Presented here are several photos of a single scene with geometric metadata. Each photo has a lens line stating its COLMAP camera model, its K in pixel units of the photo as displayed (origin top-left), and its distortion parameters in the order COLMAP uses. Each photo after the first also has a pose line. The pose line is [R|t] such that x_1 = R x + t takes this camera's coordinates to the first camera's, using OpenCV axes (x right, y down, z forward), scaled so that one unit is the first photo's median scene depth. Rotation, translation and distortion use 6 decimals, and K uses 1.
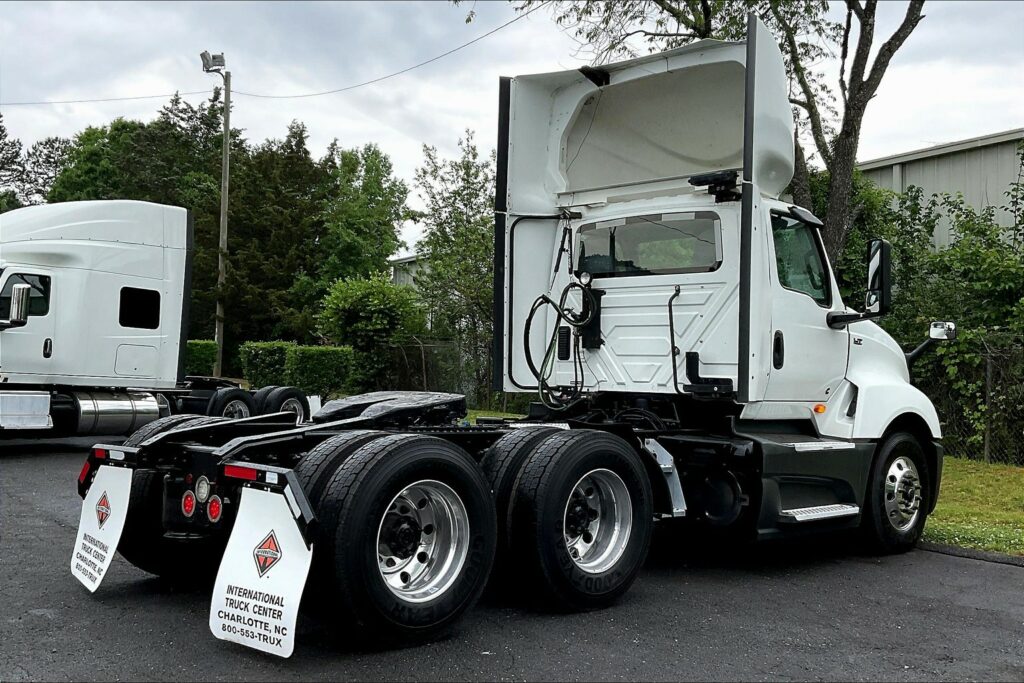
lens RADIAL K [[939.0, 0, 507.8], [0, 939.0, 331.8], [0, 0, 1]] dist [0.045022, 0.000000]
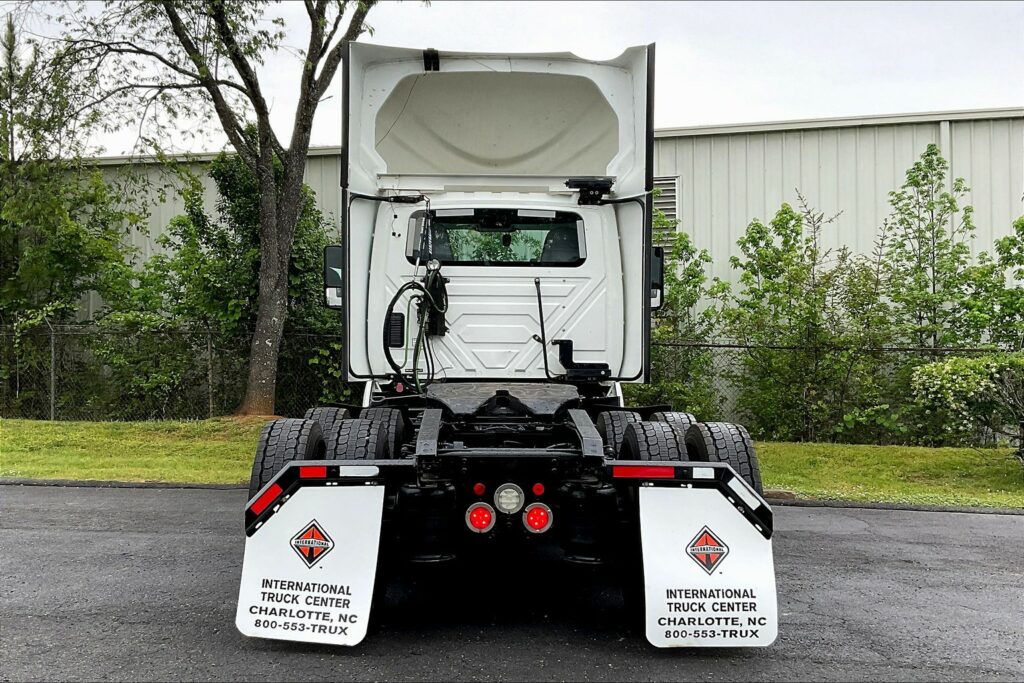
lens RADIAL K [[929.9, 0, 513.7], [0, 929.9, 351.2], [0, 0, 1]] dist [0.044126, 0.000000]
pose [[0.761122, -0.007253, 0.648568, -0.147193], [-0.017964, 0.999318, 0.032257, 0.000230], [-0.648360, -0.036203, 0.760473, 0.057443]]
